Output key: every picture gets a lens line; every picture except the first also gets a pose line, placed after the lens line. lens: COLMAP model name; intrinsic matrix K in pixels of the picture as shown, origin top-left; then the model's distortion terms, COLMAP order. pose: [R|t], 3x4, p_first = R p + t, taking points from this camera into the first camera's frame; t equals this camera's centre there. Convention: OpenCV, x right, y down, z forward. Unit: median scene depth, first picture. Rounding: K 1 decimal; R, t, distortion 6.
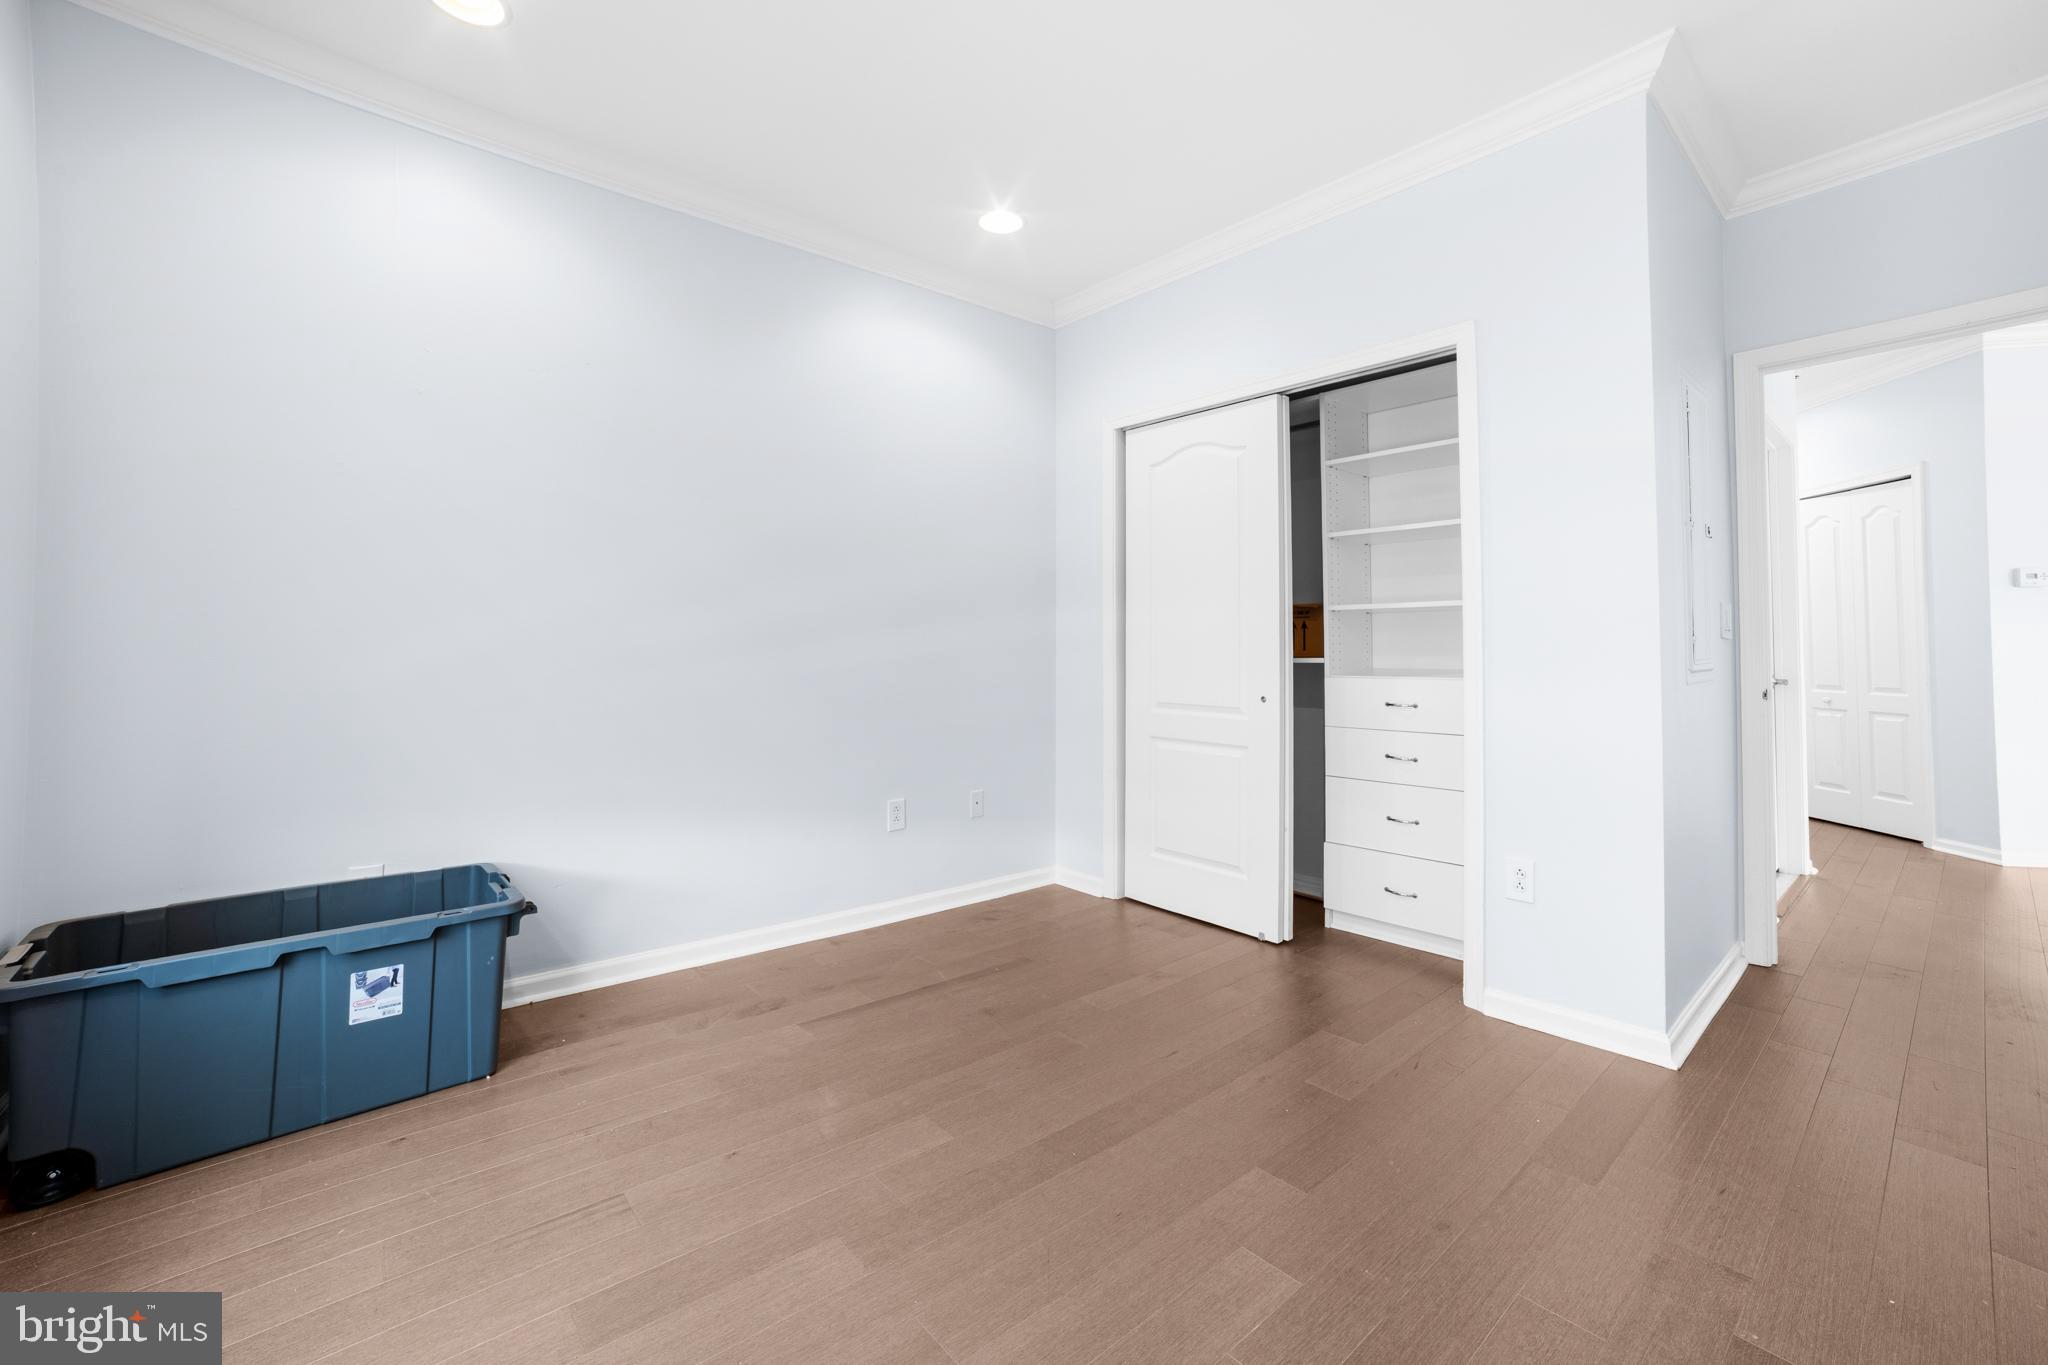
lens RADIAL K [[843.5, 0, 1052.9], [0, 843.5, 628.8], [0, 0, 1]] dist [-0.035177, 0.007187]
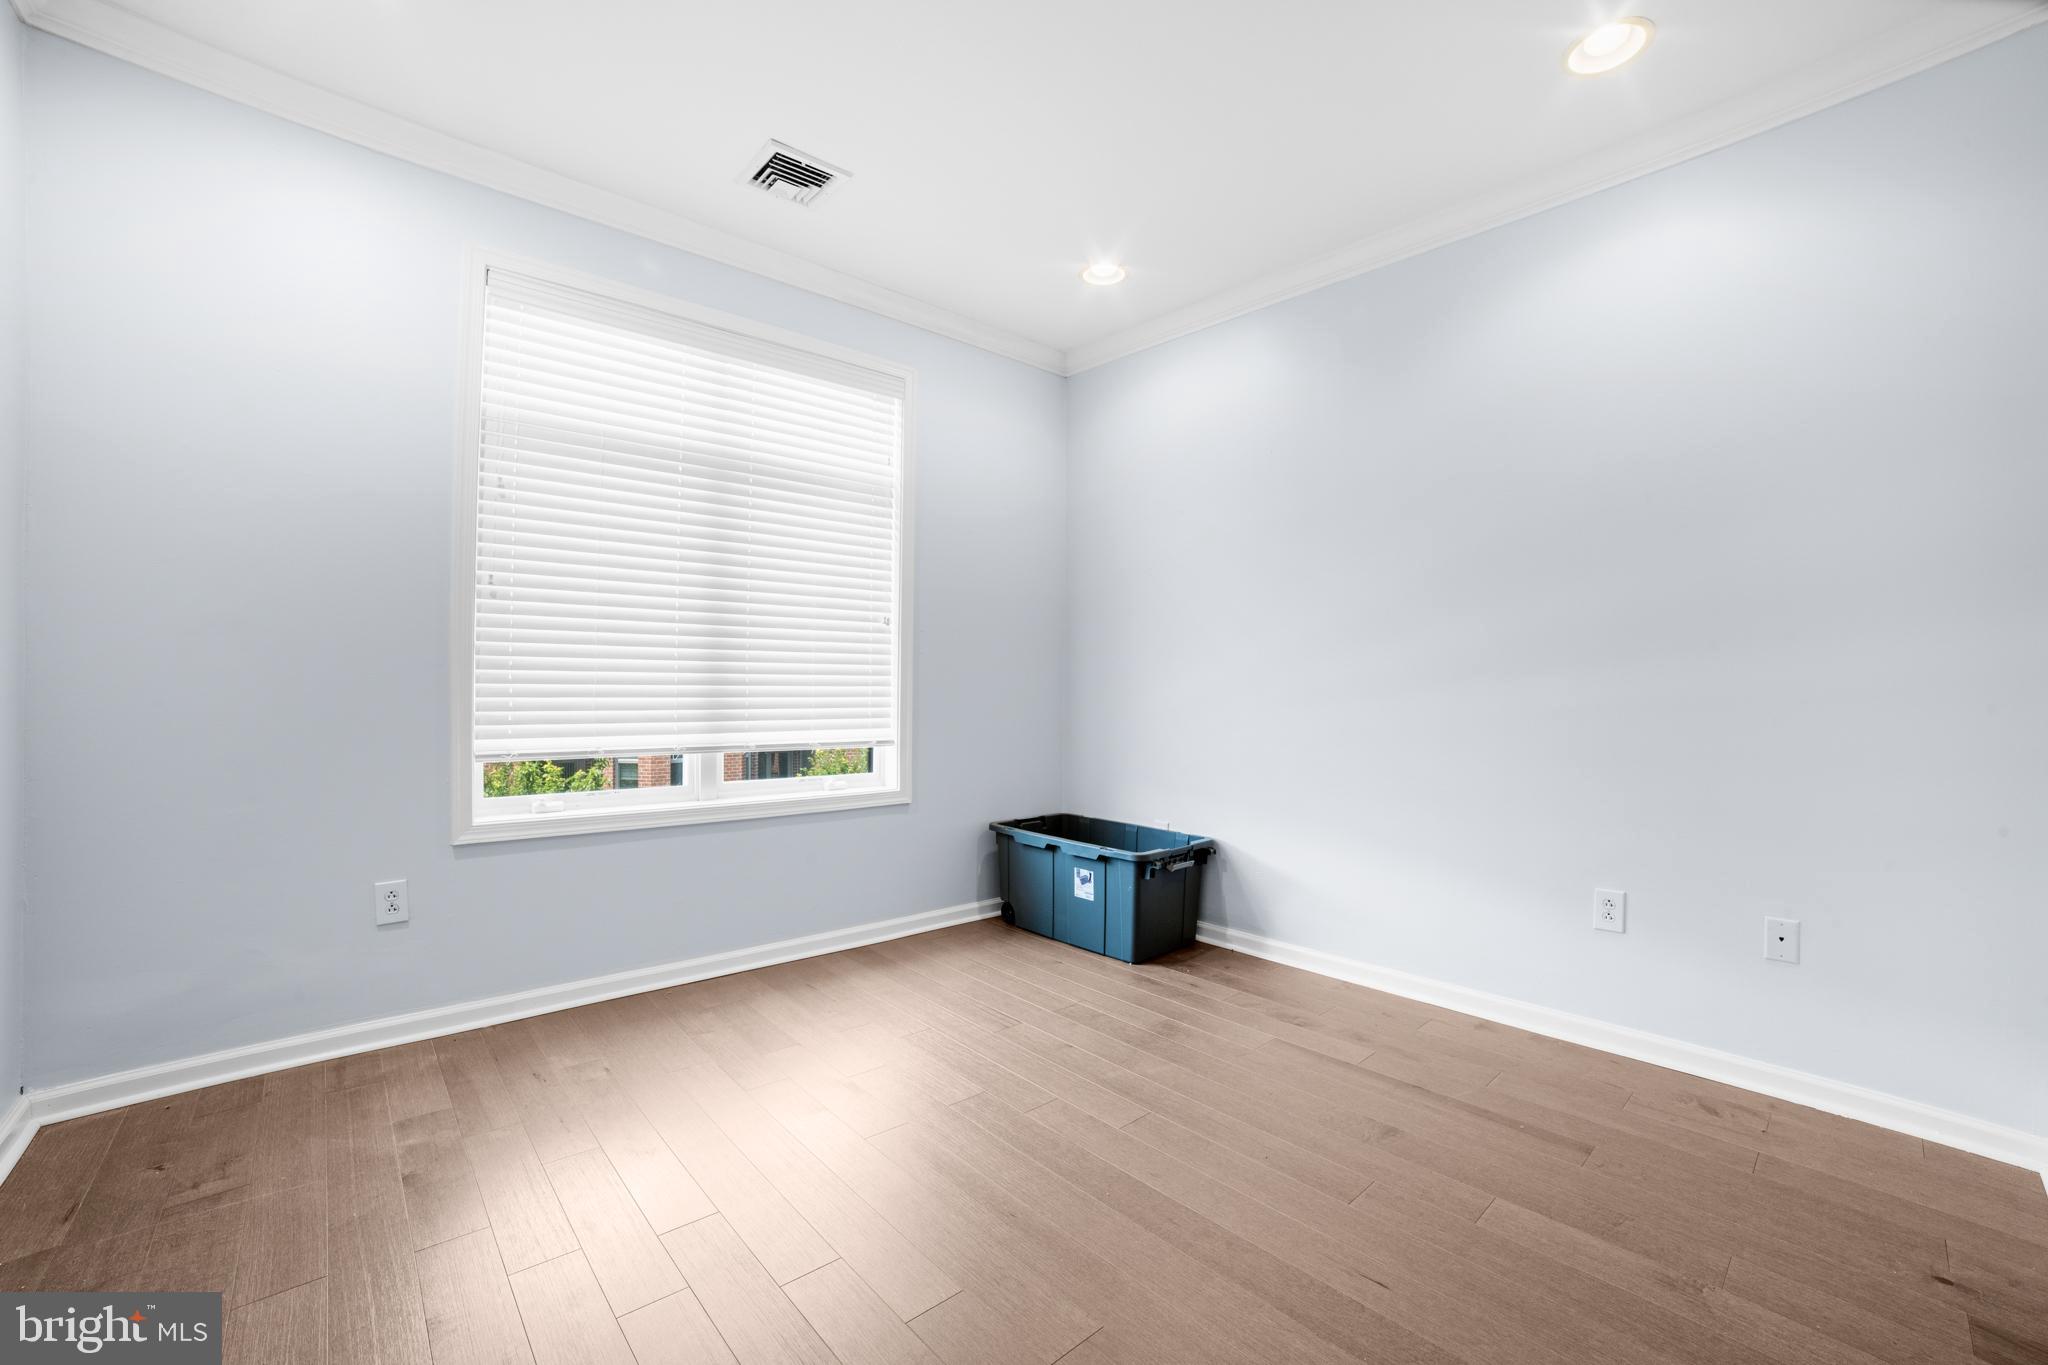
lens RADIAL K [[843.5, 0, 1031.8], [0, 843.5, 688.1], [0, 0, 1]] dist [-0.035177, 0.007187]
pose [[0.045387, 0.000218, -0.998969, 0.695699], [0.011806, 0.999930, 0.000754, 0.023043], [0.998900, -0.011828, 0.045381, 0.606586]]
